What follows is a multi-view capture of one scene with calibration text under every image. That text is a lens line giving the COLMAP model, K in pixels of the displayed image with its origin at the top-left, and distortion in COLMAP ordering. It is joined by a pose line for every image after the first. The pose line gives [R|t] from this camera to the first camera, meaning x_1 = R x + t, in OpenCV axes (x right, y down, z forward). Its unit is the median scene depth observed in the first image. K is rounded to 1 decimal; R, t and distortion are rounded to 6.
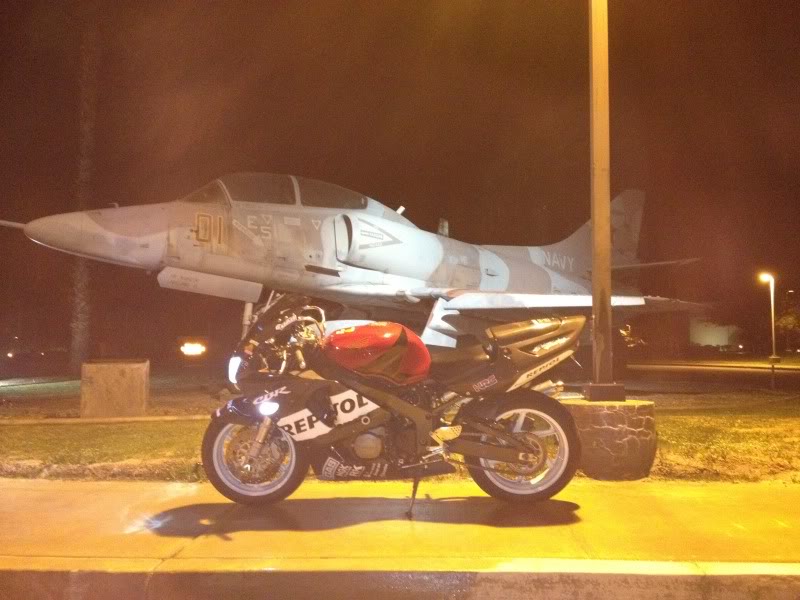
lens RADIAL K [[793.1, 0, 399.5], [0, 793.1, 306.0], [0, 0, 1]] dist [-0.011118, 0.000000]
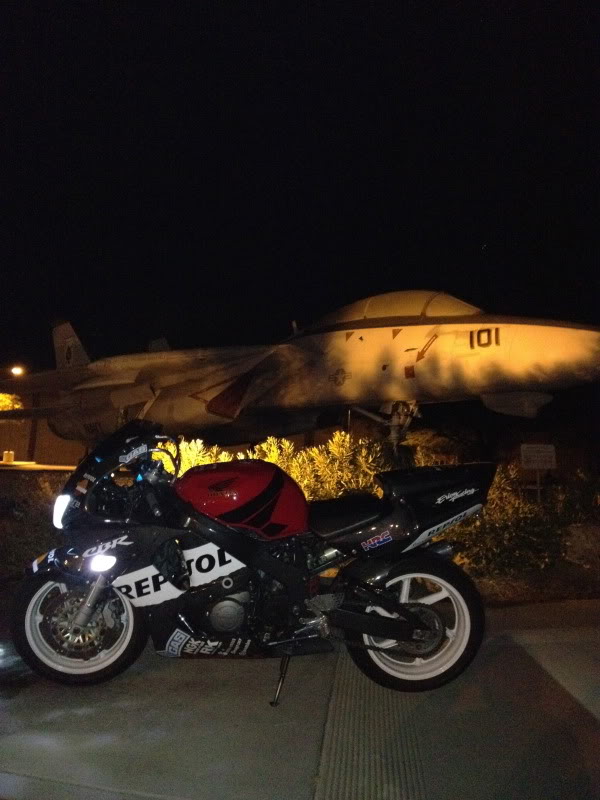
lens RADIAL K [[793.1, 0, 301.9], [0, 793.1, 391.9], [0, 0, 1]] dist [-0.011118, 0.000000]
pose [[0.995960, 0.049146, 0.075150, -0.036476], [-0.042132, 0.994847, -0.092220, 0.024798], [-0.079295, 0.088682, 0.992899, 0.194113]]
